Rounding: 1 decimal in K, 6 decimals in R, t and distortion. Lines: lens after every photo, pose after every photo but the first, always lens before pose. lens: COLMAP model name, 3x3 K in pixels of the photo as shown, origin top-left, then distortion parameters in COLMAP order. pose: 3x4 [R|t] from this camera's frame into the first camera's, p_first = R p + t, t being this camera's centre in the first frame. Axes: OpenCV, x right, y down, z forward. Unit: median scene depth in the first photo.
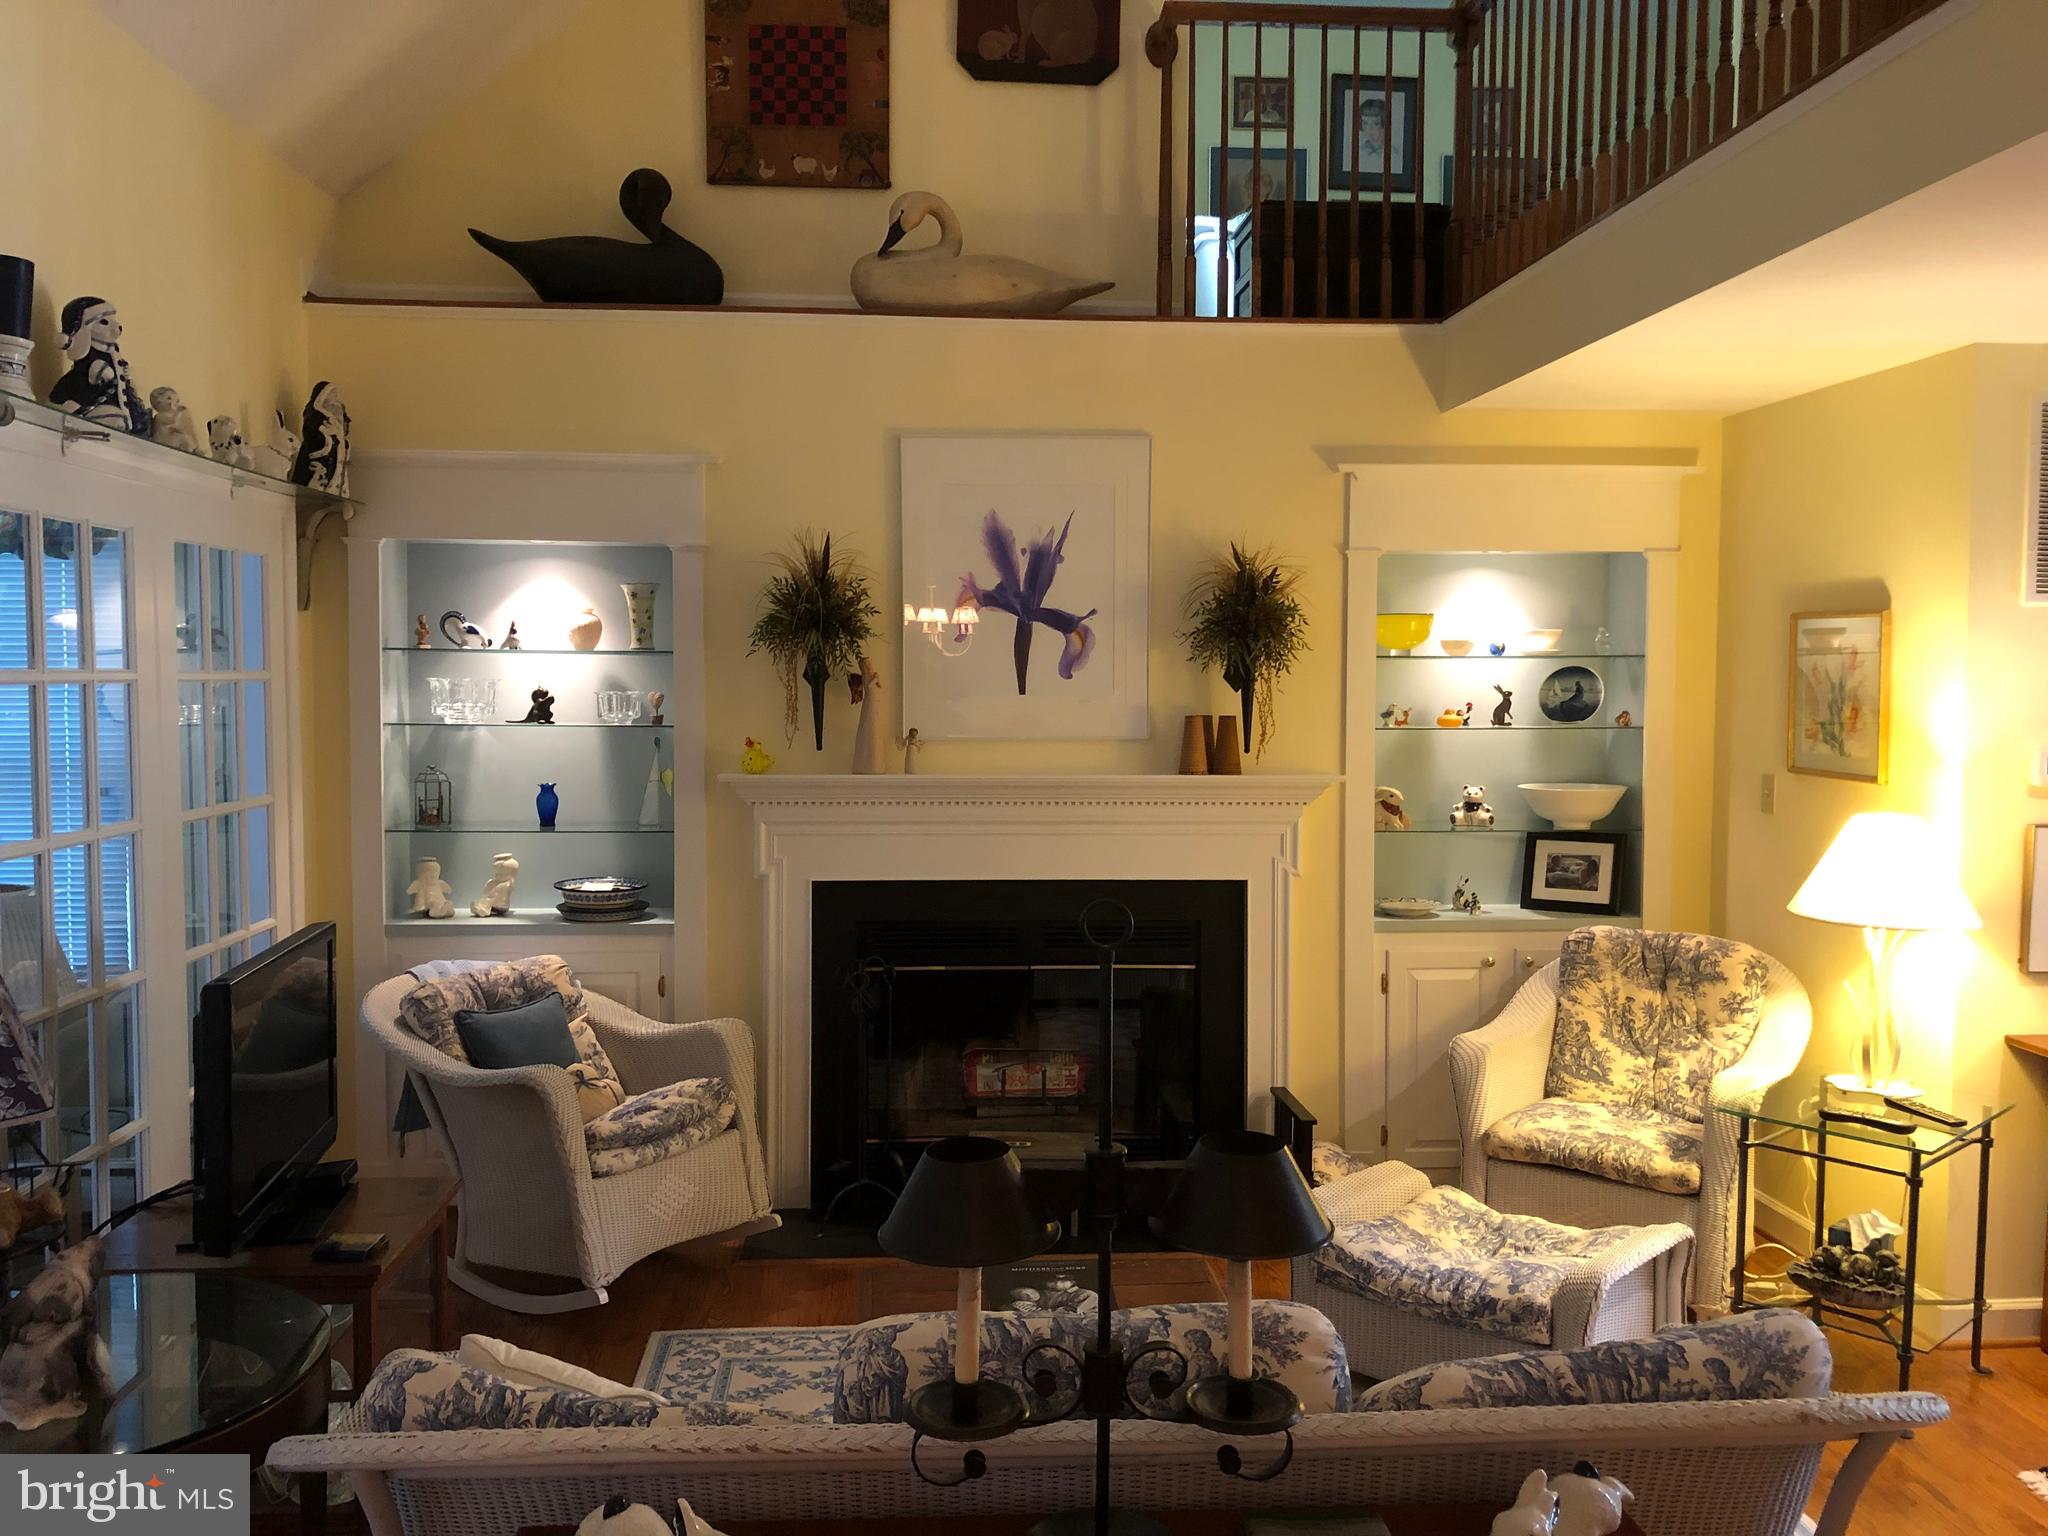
lens RADIAL K [[1678.3, 0, 1018.3], [0, 1678.3, 757.4], [0, 0, 1]] dist [0.035835, -0.045559]
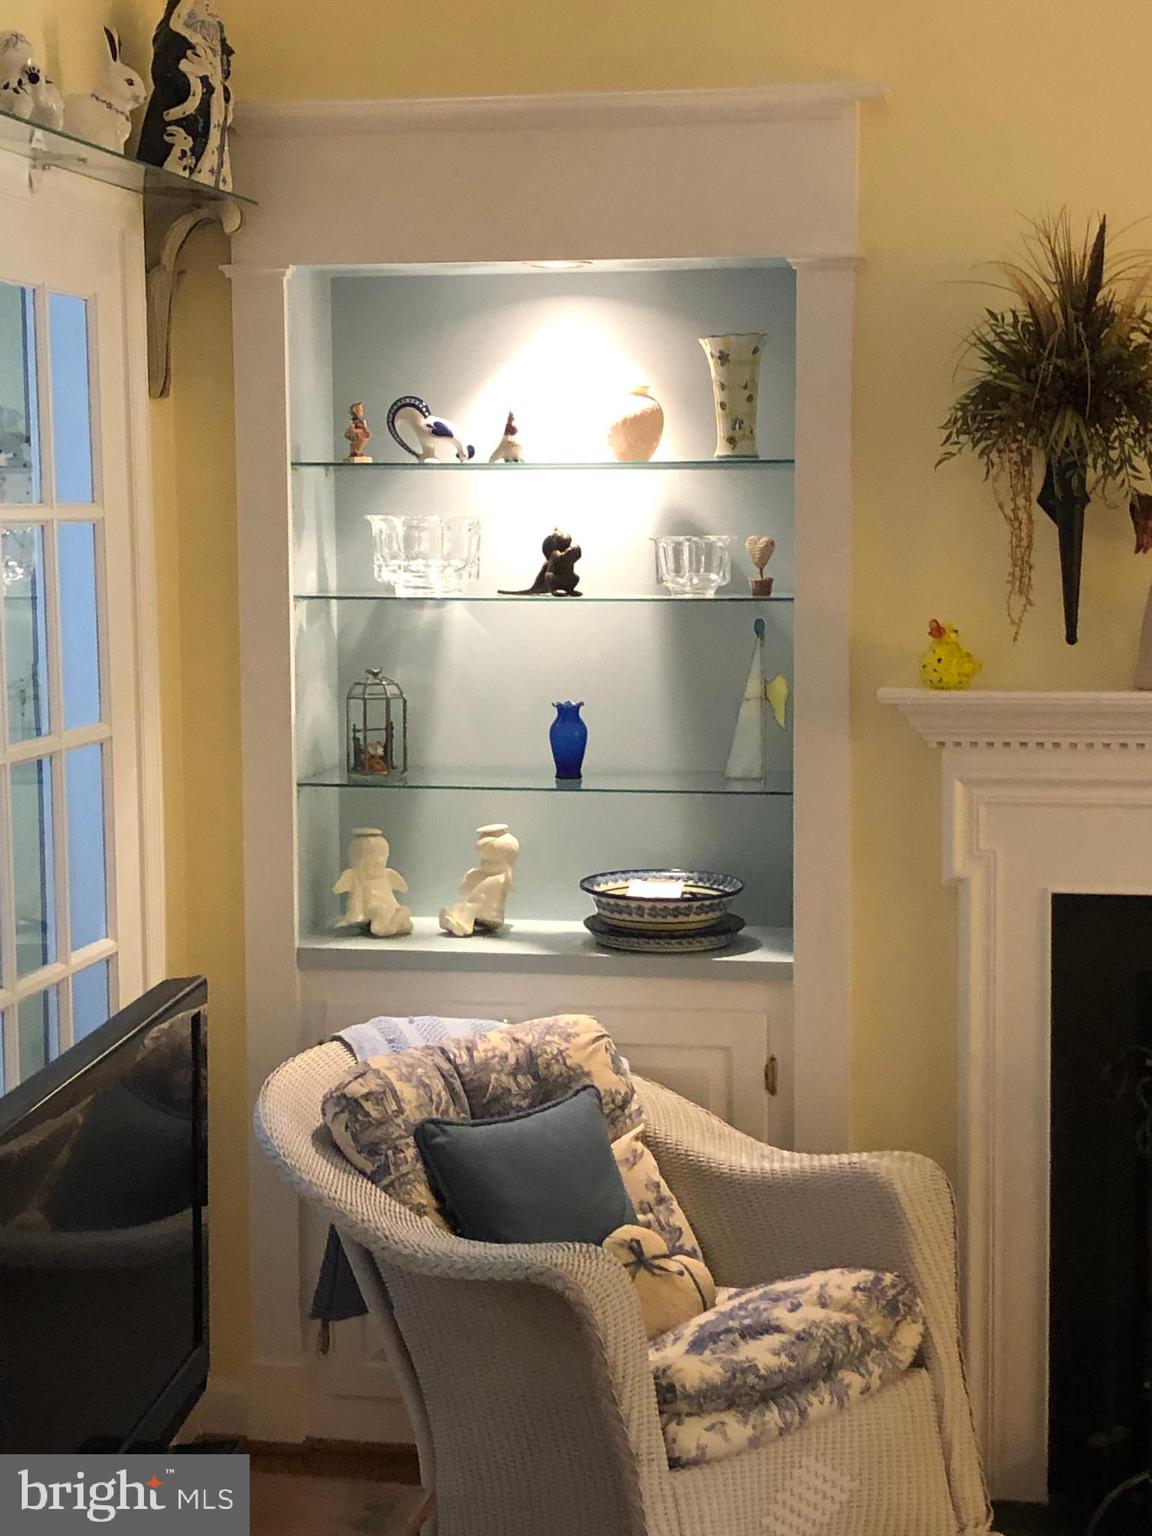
lens RADIAL K [[2495.2, 0, 589.9], [0, 2495.2, 757.4], [0, 0, 1]] dist [0.107892, 0.000000]
pose [[0.969389, 0.011151, -0.245278, -0.073373], [0.000075, 0.998955, 0.045710, -0.004674], [0.245532, -0.044329, 0.968374, 0.208549]]
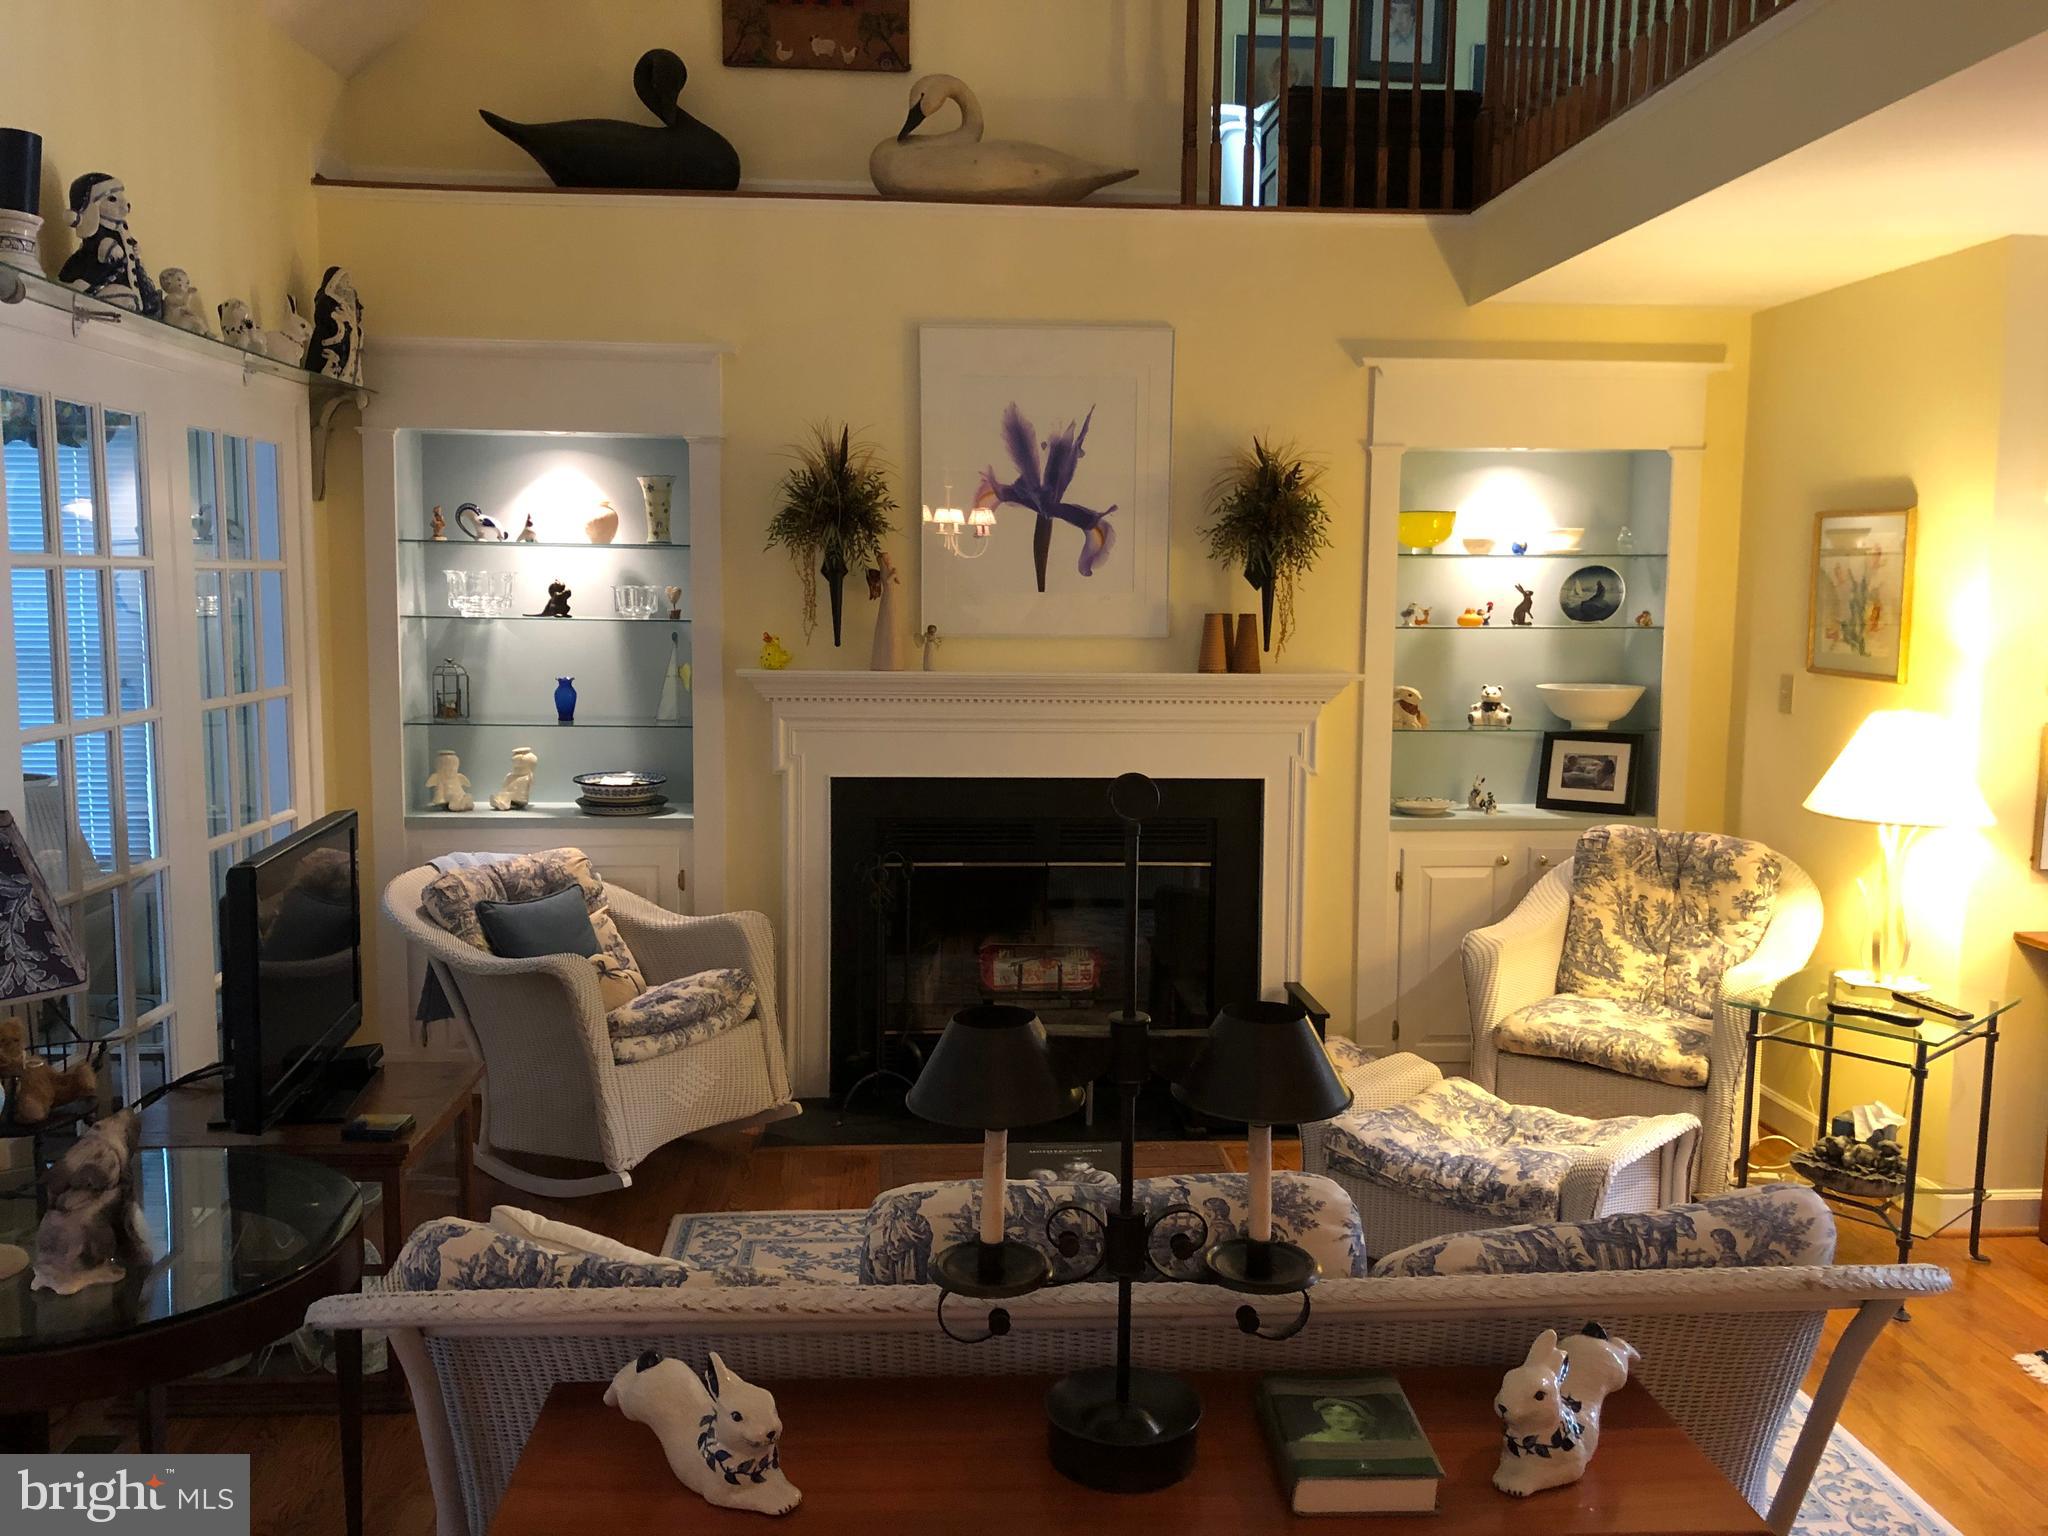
lens RADIAL K [[1678.3, 0, 1034.8], [0, 1678.3, 761.8], [0, 0, 1]] dist [0.035835, -0.045559]
pose [[0.999983, 0.005713, 0.001370, -0.002512], [-0.005782, 0.998357, 0.057011, 0.007106], [-0.001042, -0.057017, 0.998373, -0.000756]]
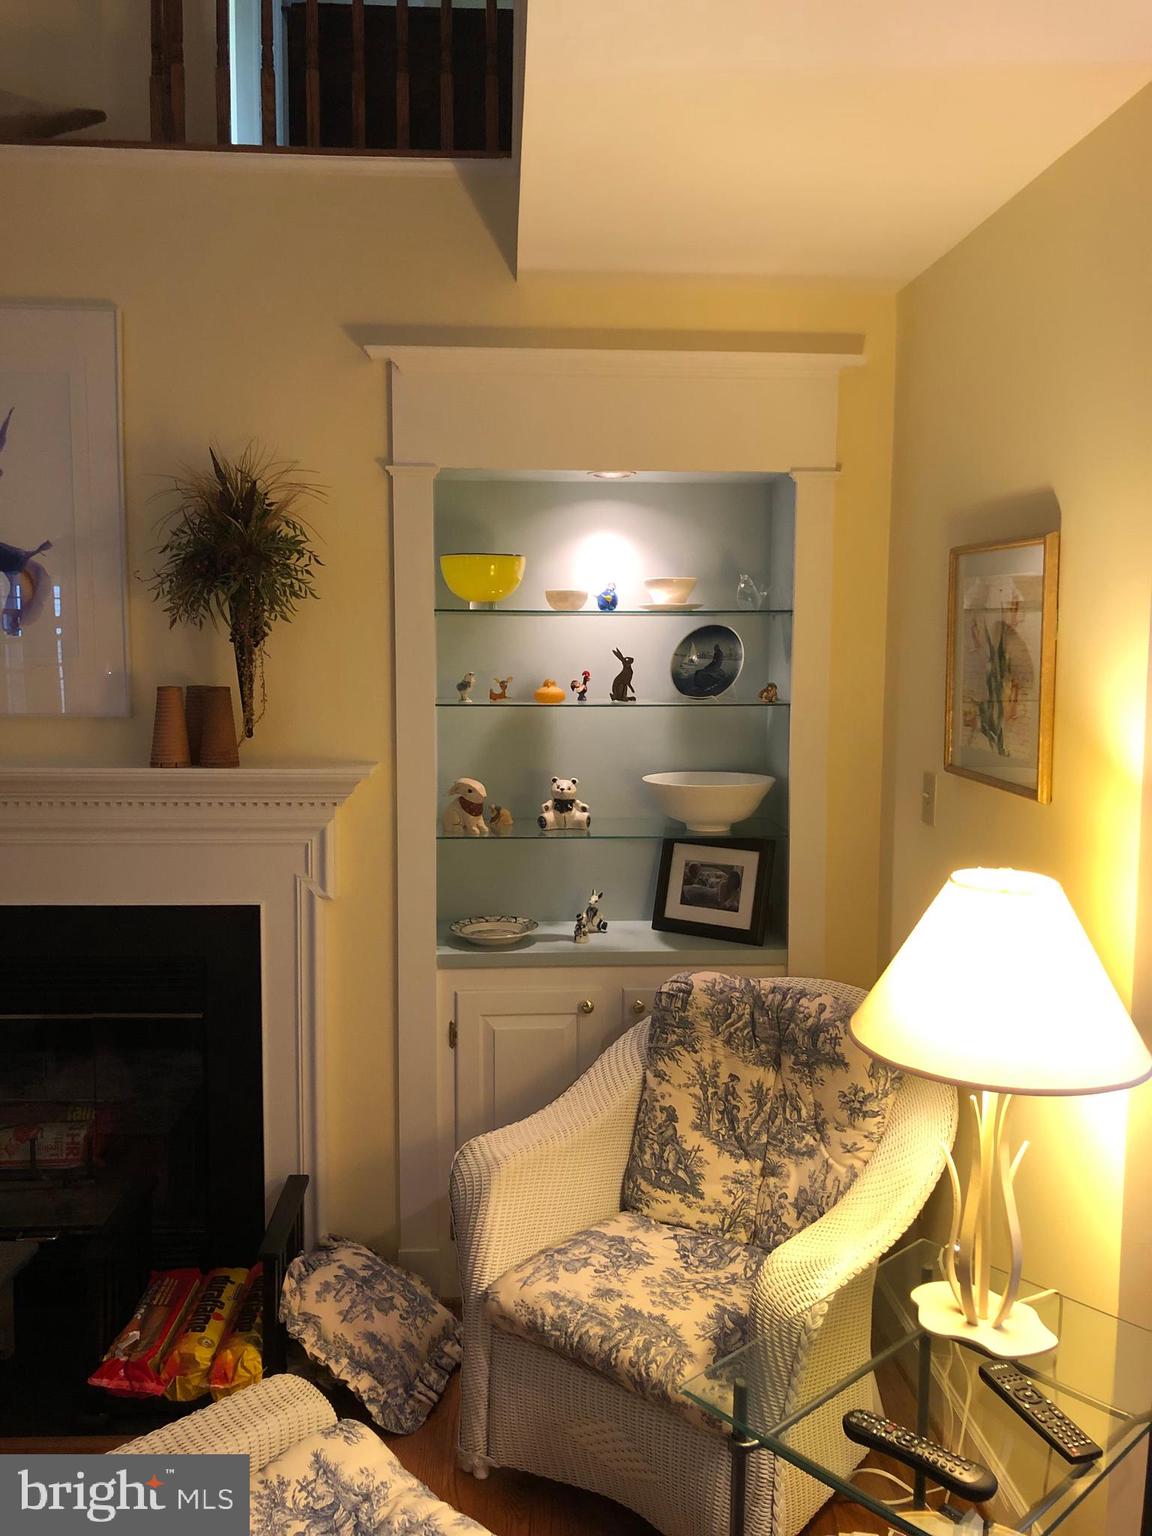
lens RADIAL K [[1258.7, 0, 574.8], [0, 1258.7, 752.8], [0, 0, 1]] dist [0.035835, -0.045559]
pose [[0.999909, 0.006265, -0.011978, 0.296374], [-0.005807, 0.999265, 0.037890, -0.018189], [0.012207, -0.037817, 0.999210, 0.451258]]
